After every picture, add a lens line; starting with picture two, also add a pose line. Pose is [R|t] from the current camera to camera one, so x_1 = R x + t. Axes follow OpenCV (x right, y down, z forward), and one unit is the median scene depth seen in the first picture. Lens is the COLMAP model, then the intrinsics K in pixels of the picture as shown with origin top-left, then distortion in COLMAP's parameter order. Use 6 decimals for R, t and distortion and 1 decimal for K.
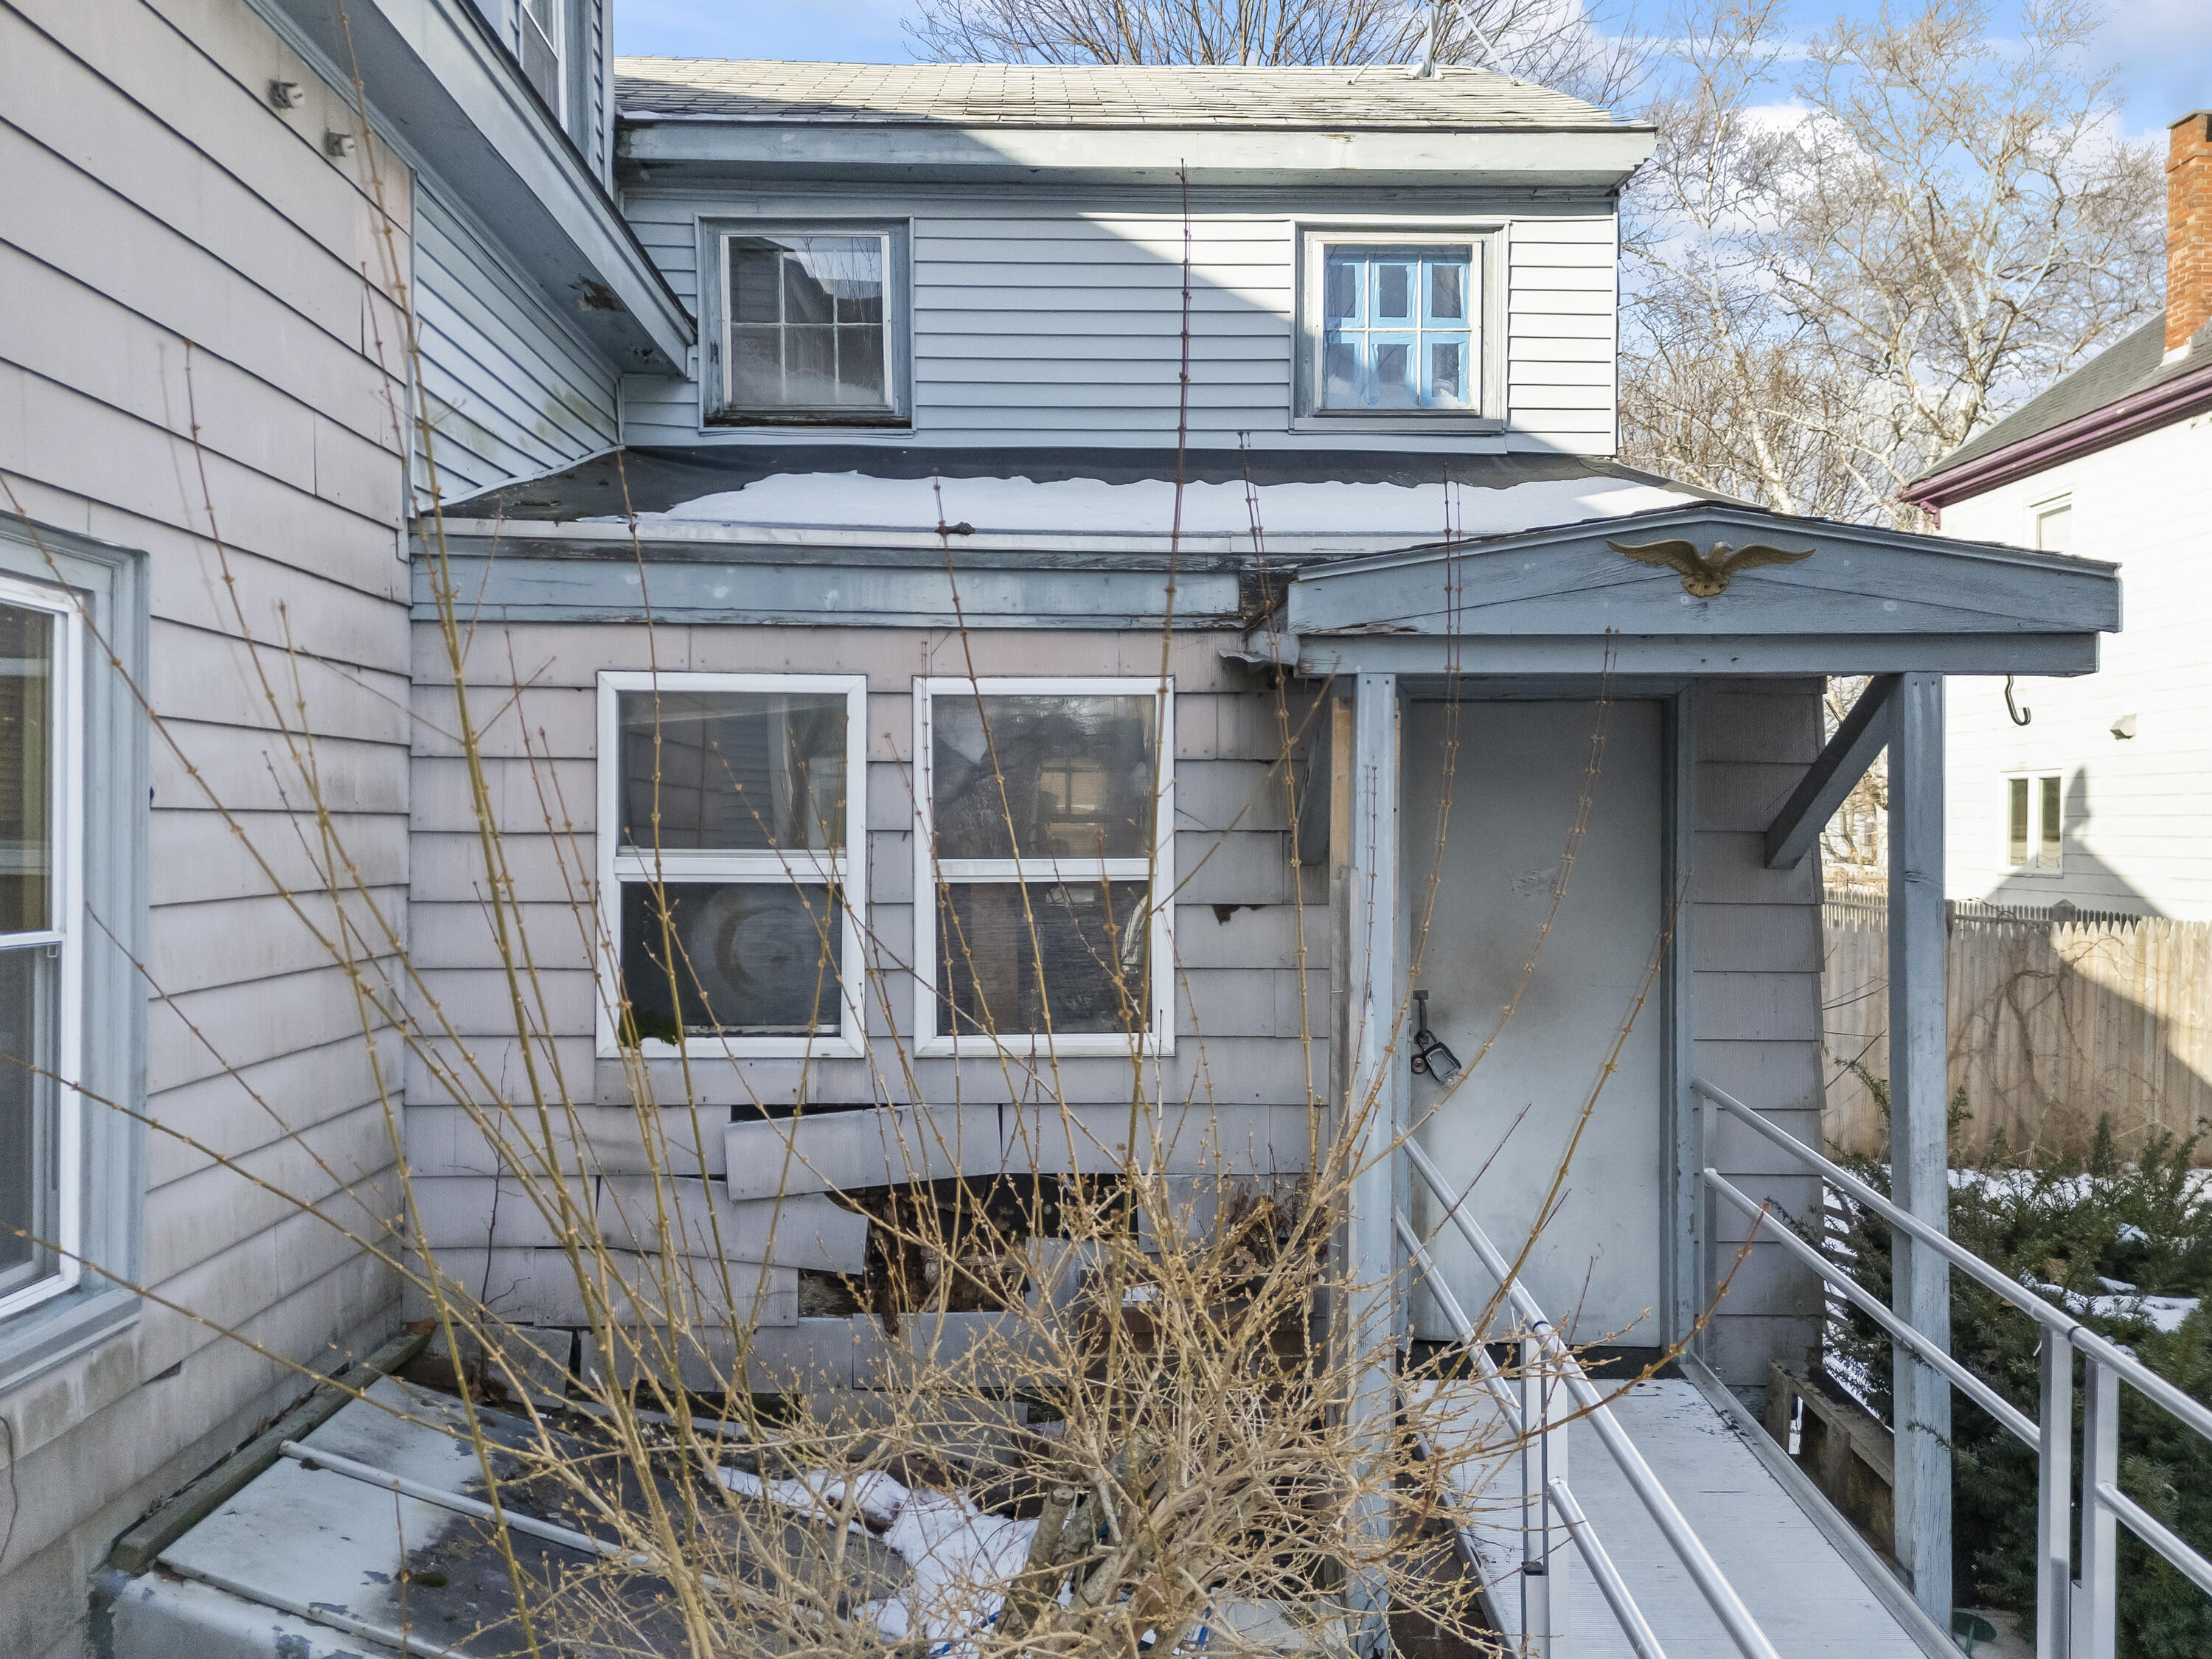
lens RADIAL K [[1692.4, 0, 1106.0], [0, 1692.4, 829.5], [0, 0, 1]] dist [0.113238, -0.115599]
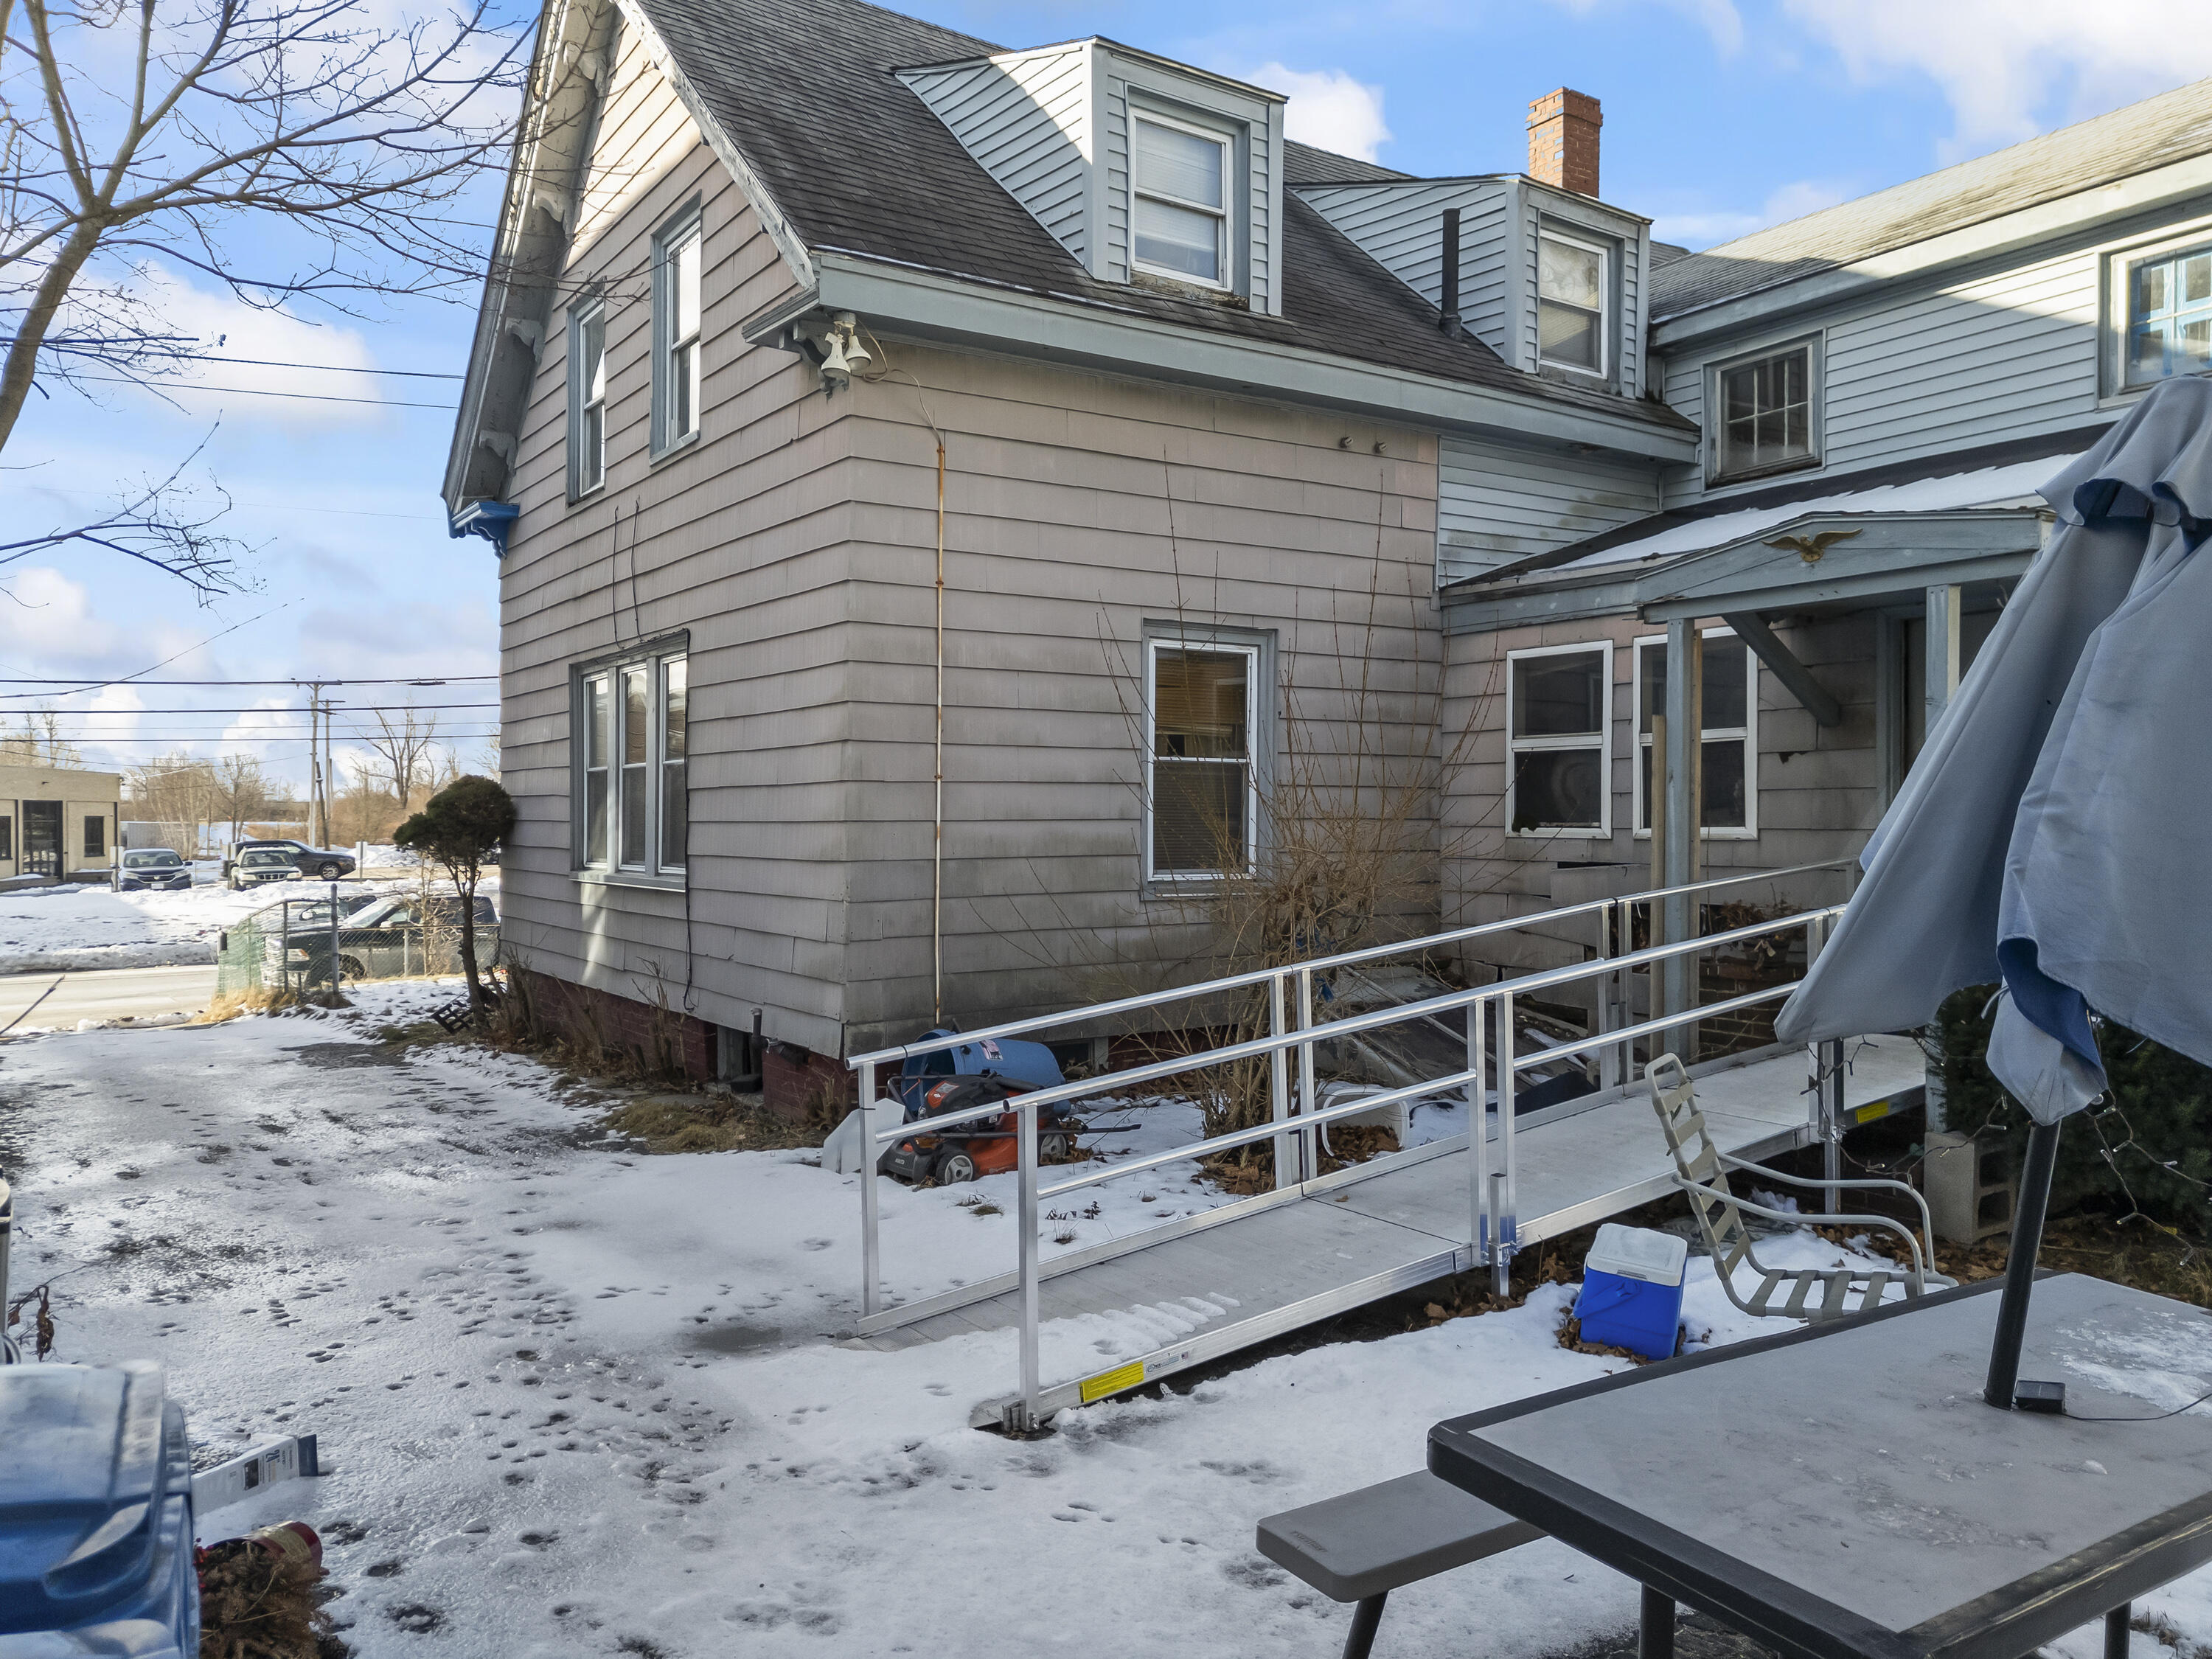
lens RADIAL K [[1607.4, 0, 1102.4], [0, 1607.4, 819.1], [0, 0, 1]] dist [0.105844, -0.096167]
pose [[0.541033, -0.004208, -0.840991, 1.086507], [0.008038, 0.999968, 0.000168, 0.106446], [0.840963, -0.006851, 0.541049, -0.477436]]
